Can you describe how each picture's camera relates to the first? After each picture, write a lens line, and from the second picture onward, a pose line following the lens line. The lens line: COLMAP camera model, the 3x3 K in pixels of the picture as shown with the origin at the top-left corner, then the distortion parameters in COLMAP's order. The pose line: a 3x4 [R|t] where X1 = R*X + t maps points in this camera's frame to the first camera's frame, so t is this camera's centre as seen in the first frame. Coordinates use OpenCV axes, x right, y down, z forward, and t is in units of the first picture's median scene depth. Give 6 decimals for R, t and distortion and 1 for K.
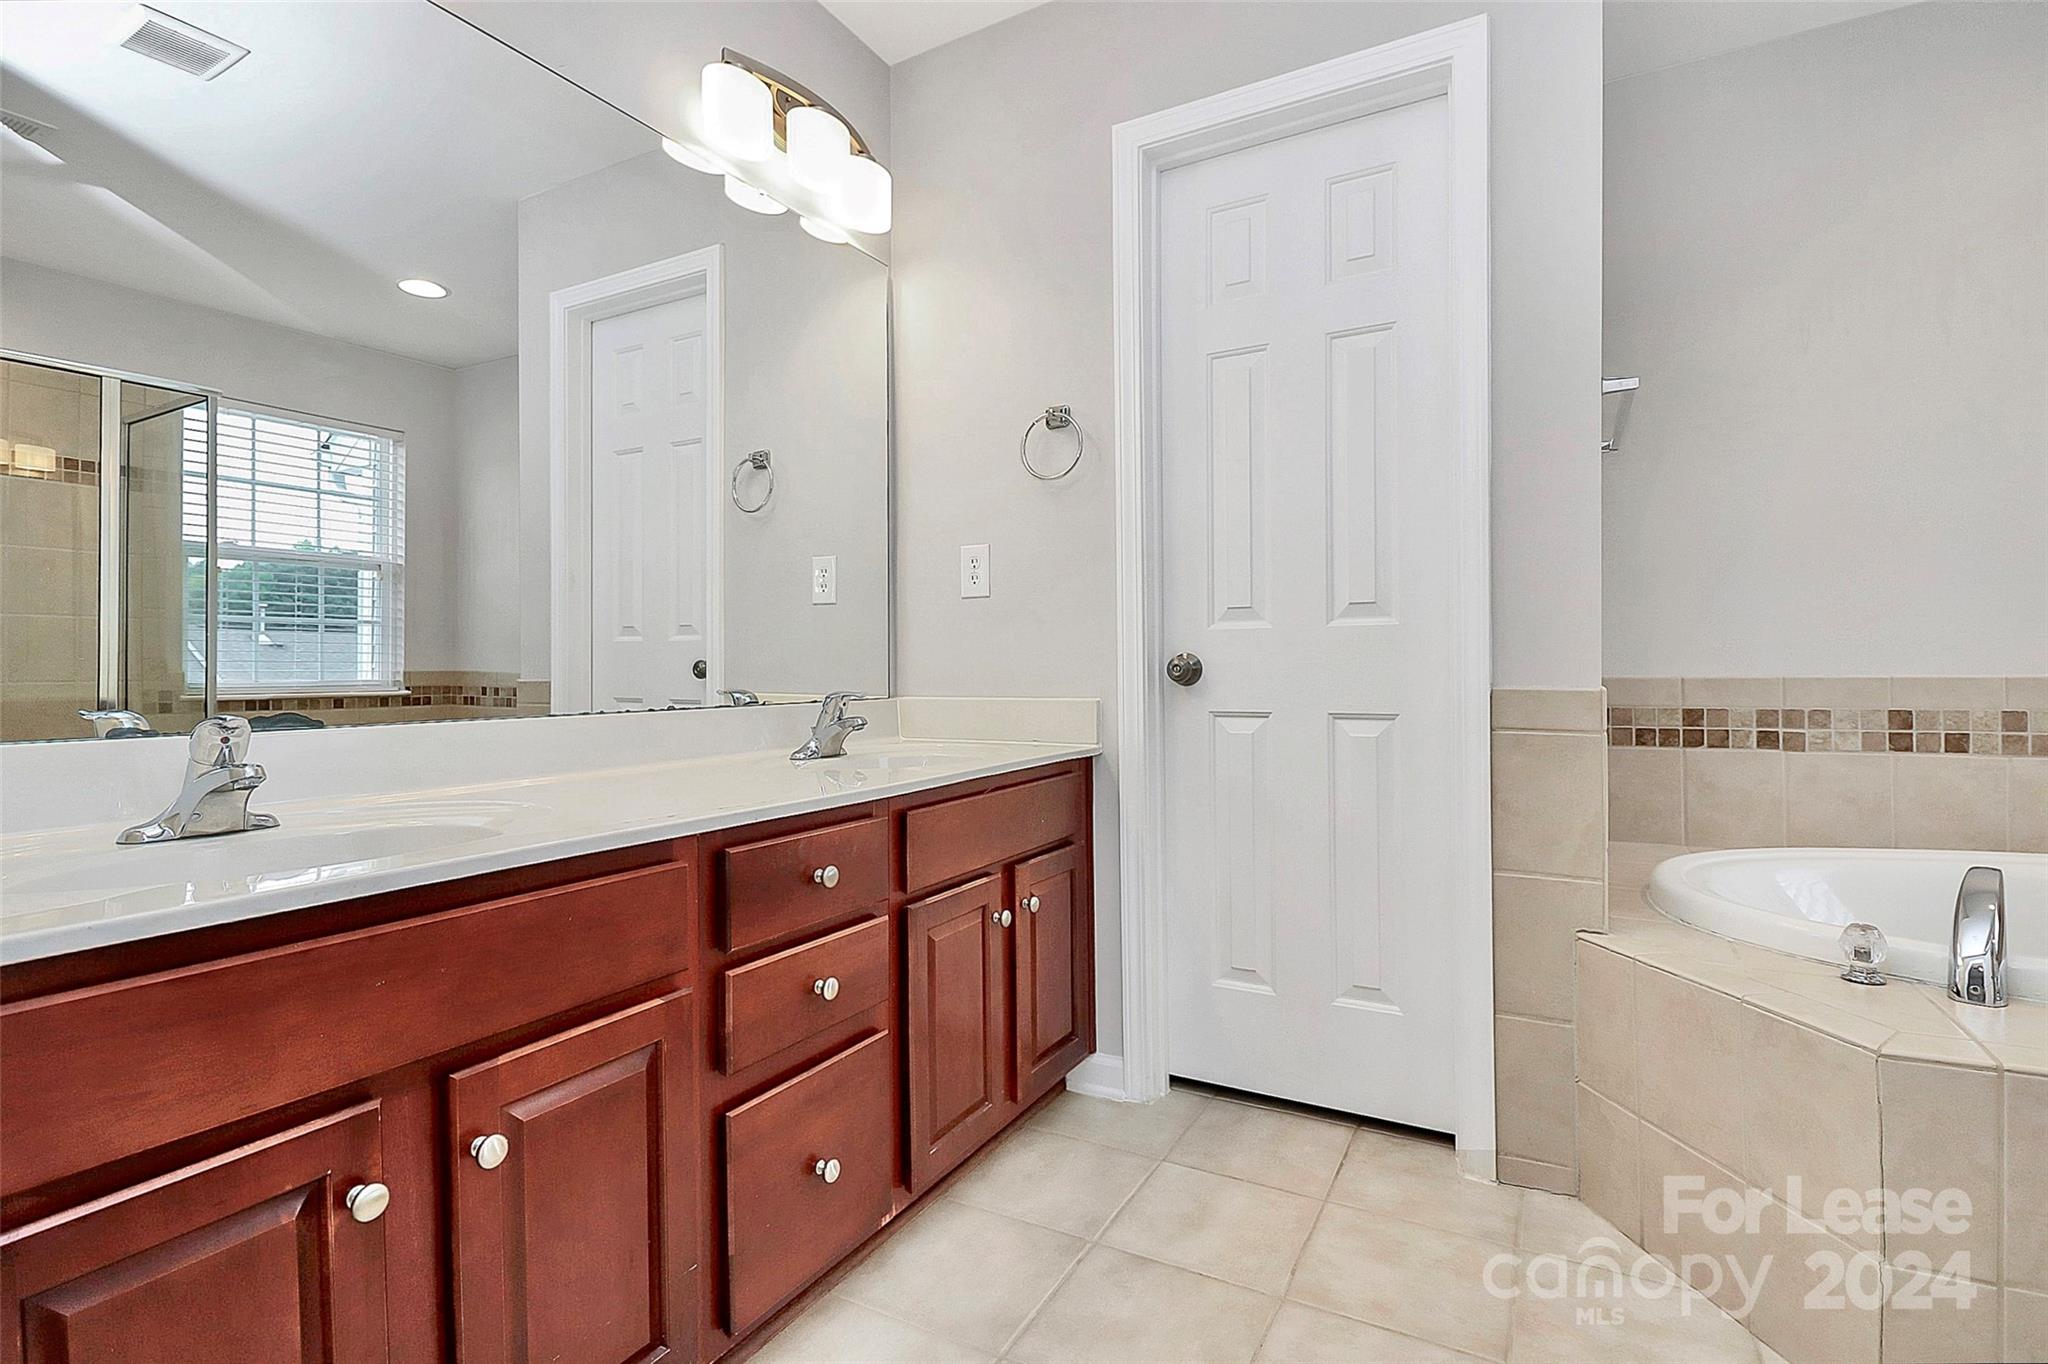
lens RADIAL K [[989.8, 0, 1019.4], [0, 989.8, 677.9], [0, 0, 1]] dist [-0.003342, 0.000202]
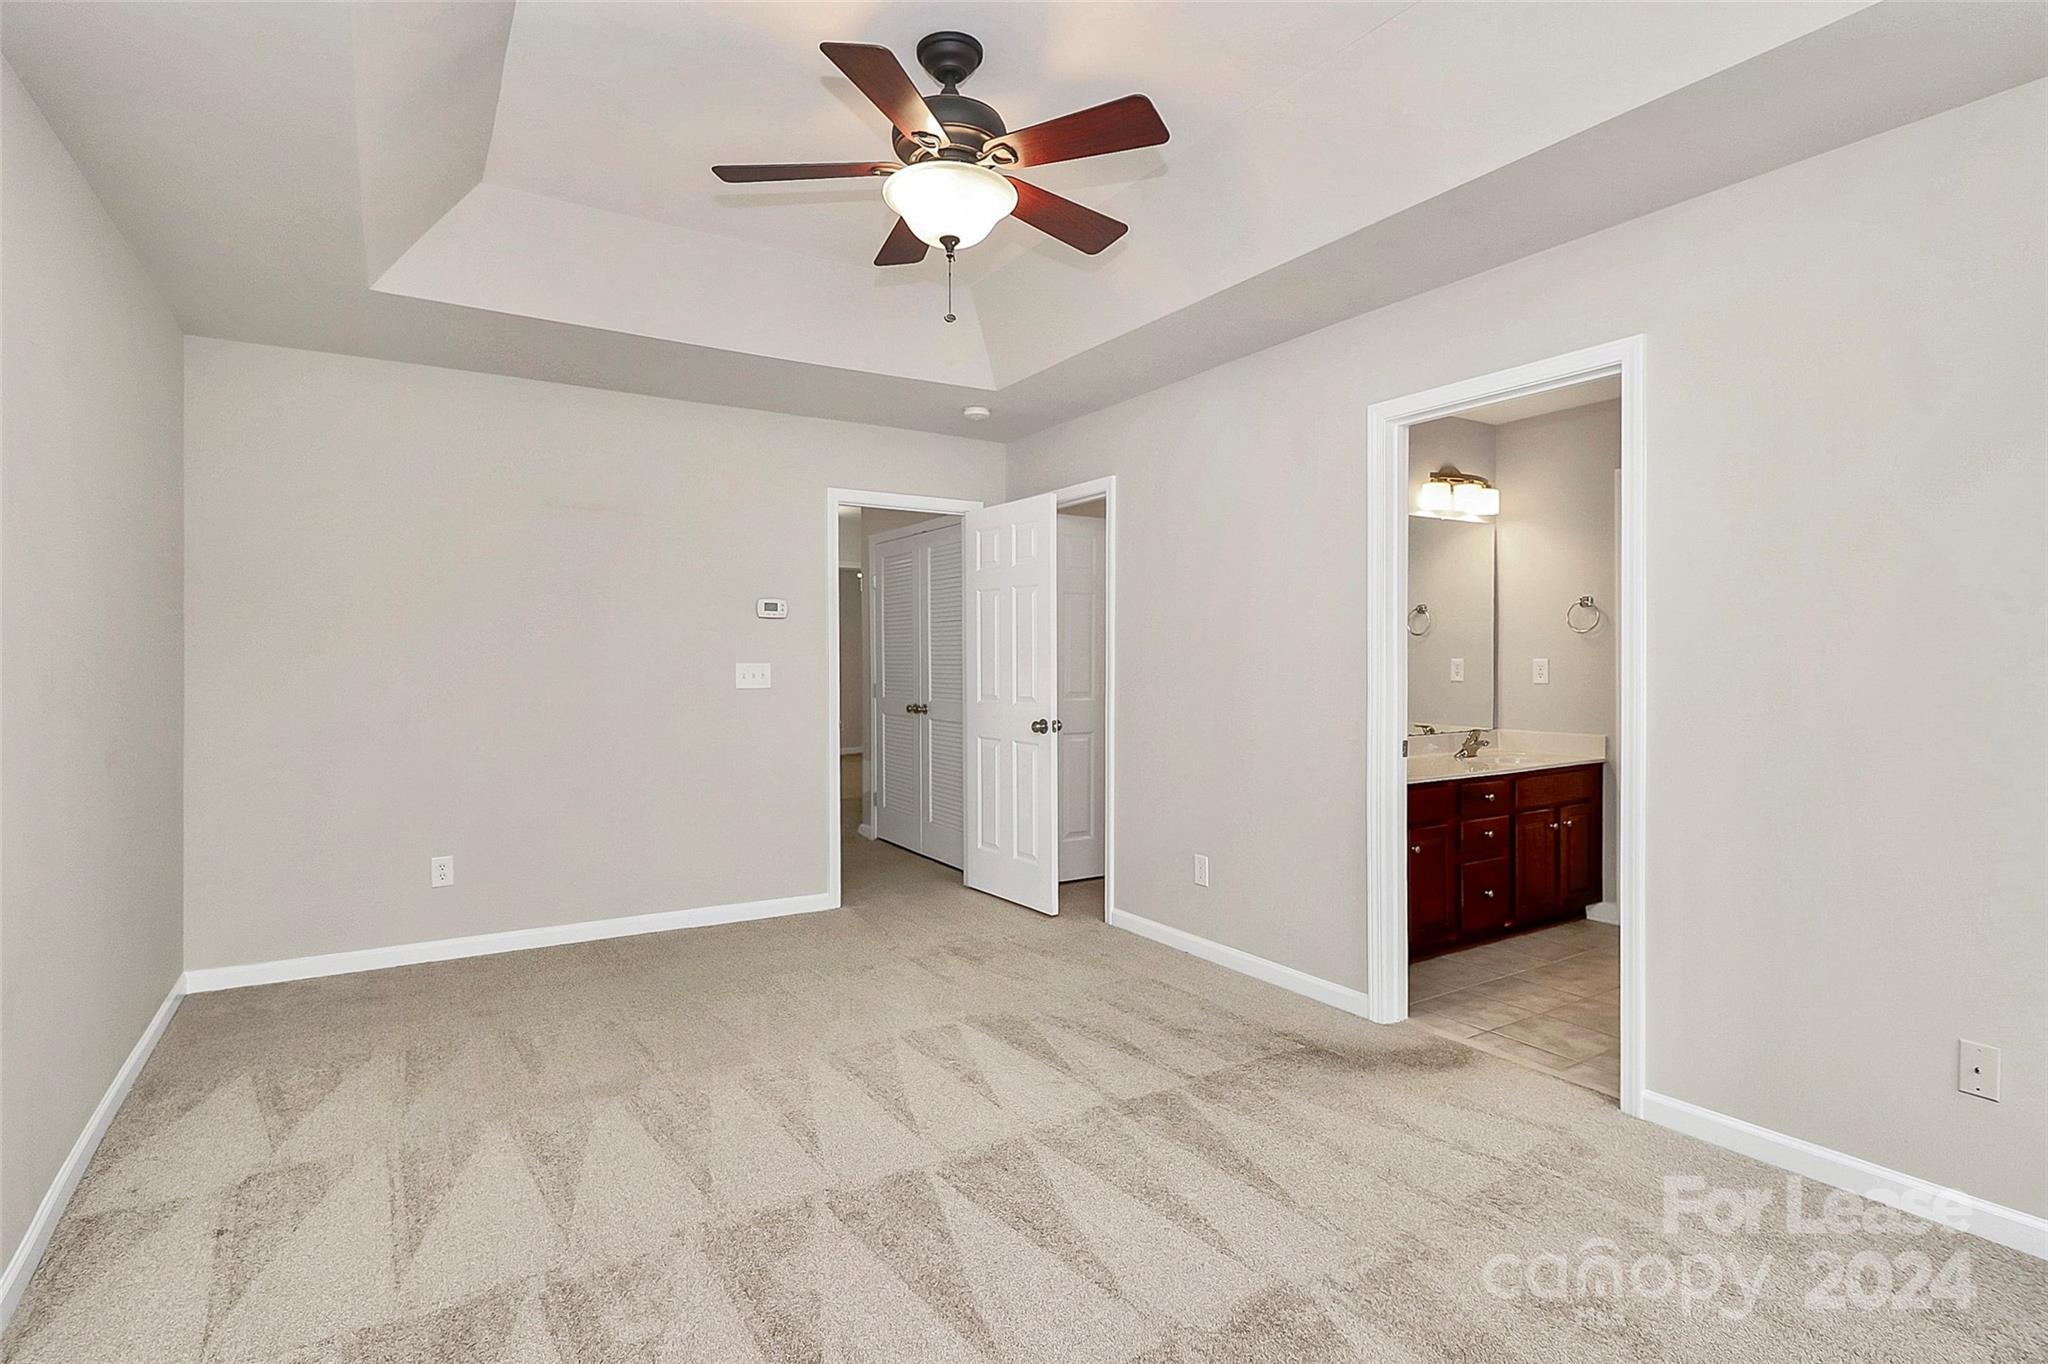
lens RADIAL K [[989.8, 0, 1031.2], [0, 989.8, 678.2], [0, 0, 1]] dist [-0.003342, 0.000202]
pose [[0.878007, 0.012001, -0.478497, 0.011417], [-0.005127, 0.999864, 0.015670, -0.130623], [0.478620, -0.011305, 0.877949, -1.470538]]
